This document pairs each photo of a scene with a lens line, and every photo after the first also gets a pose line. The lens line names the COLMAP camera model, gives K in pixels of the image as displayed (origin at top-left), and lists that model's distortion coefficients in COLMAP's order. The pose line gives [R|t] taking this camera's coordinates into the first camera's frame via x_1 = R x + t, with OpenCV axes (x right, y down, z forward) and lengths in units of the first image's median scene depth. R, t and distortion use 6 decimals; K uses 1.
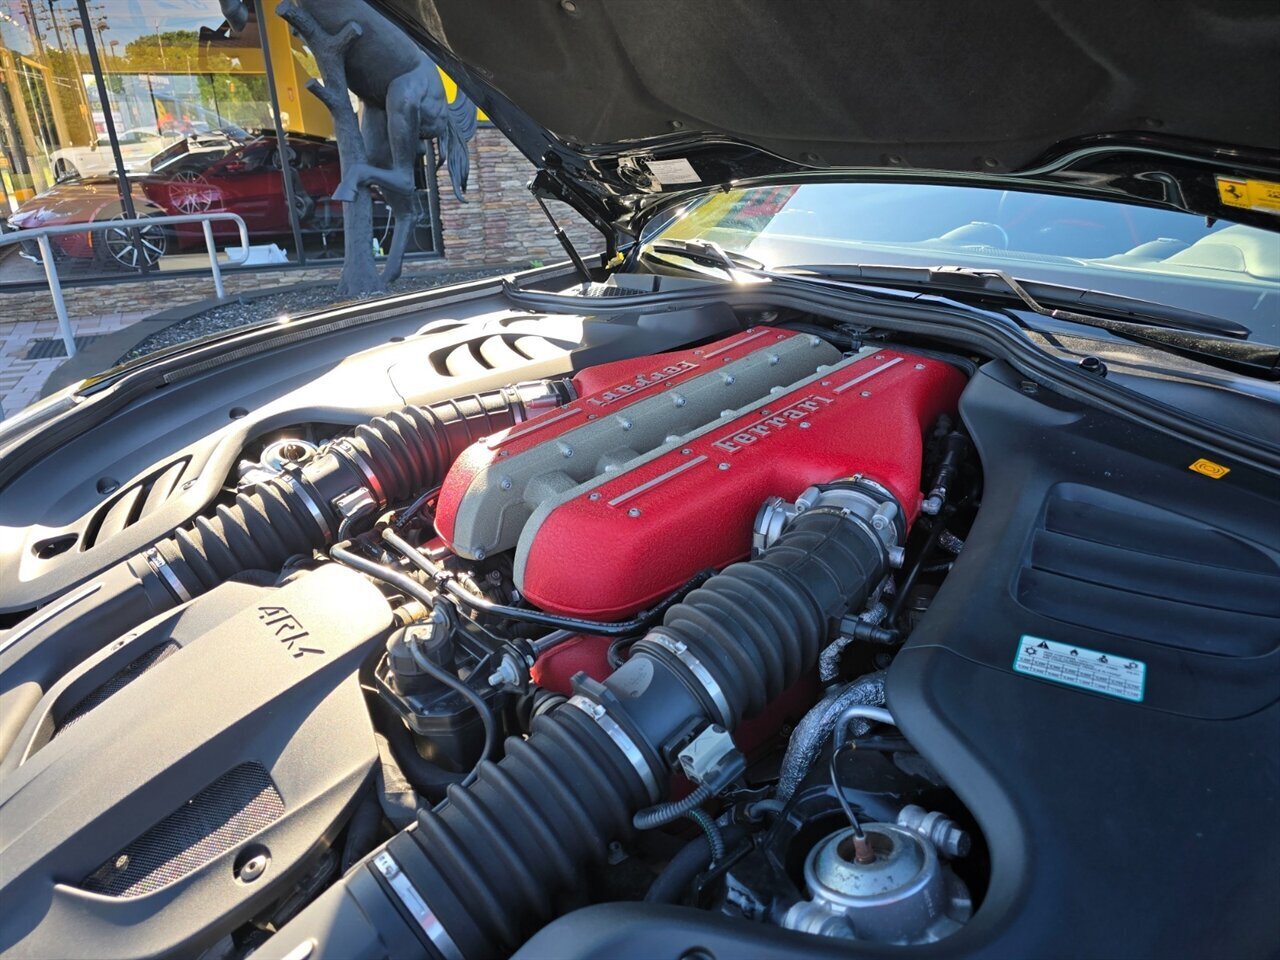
lens RADIAL K [[794.6, 0, 639.3], [0, 794.6, 482.1], [0, 0, 1]] dist [-0.004128, -0.004008]
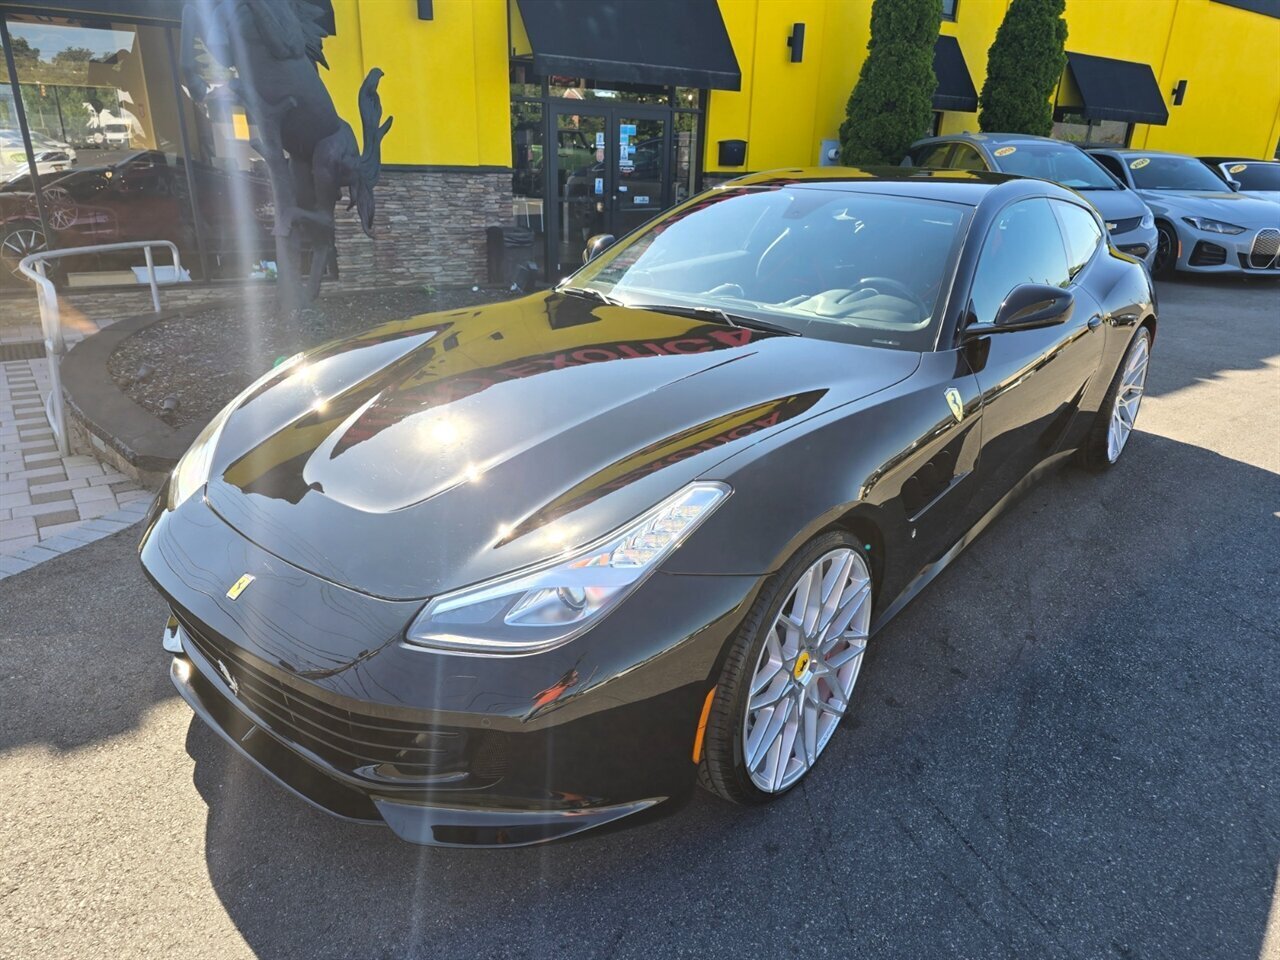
lens RADIAL K [[794.6, 0, 640.1], [0, 794.6, 474.7], [0, 0, 1]] dist [-0.004128, -0.004008]
pose [[0.983000, -0.019169, 0.182604, -0.037275], [0.025490, 0.999152, -0.032332, 0.047135], [-0.181829, 0.036437, 0.982655, -0.201908]]
